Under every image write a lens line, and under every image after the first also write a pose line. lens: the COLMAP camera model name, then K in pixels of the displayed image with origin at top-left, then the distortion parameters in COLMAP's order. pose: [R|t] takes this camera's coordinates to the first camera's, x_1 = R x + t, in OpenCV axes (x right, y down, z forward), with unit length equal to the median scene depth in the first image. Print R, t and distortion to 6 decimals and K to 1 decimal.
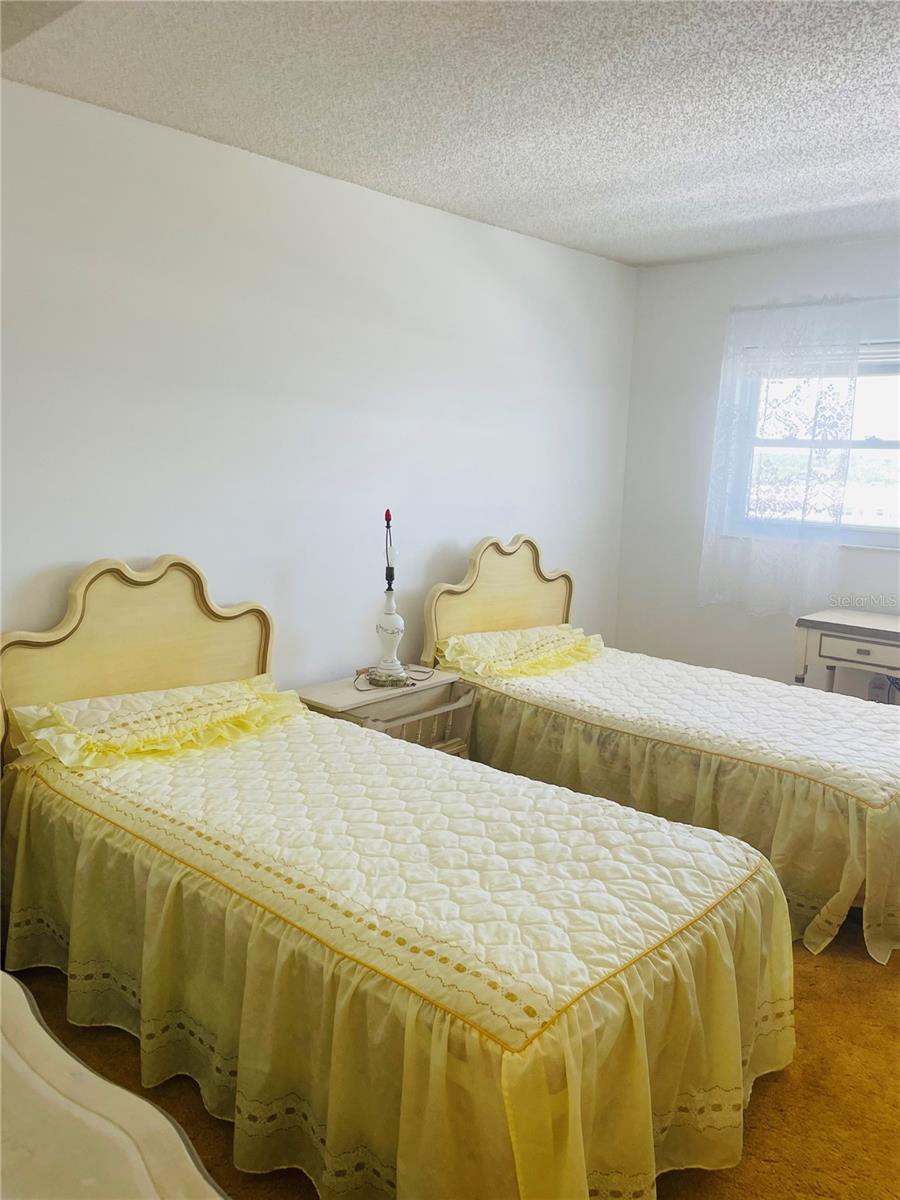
lens RADIAL K [[907.7, 0, 452.8], [0, 907.7, 607.2], [0, 0, 1]] dist [0.087835, -0.111190]
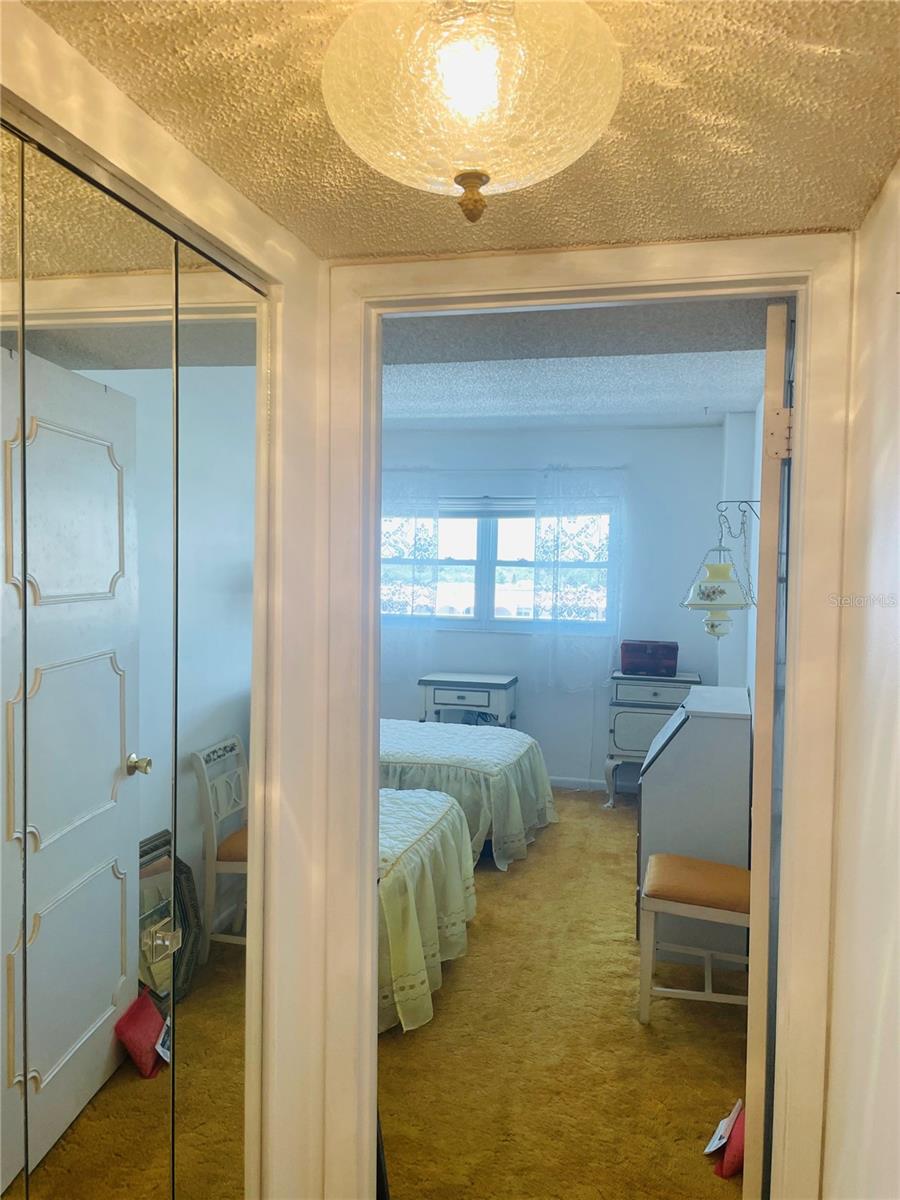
lens RADIAL K [[907.7, 0, 448.1], [0, 907.7, 599.0], [0, 0, 1]] dist [0.087835, -0.111190]
pose [[0.884752, -0.031110, 0.465022, -0.392670], [0.086406, 0.991421, -0.098072, 0.047785], [-0.457982, 0.126950, 0.879850, -0.493375]]
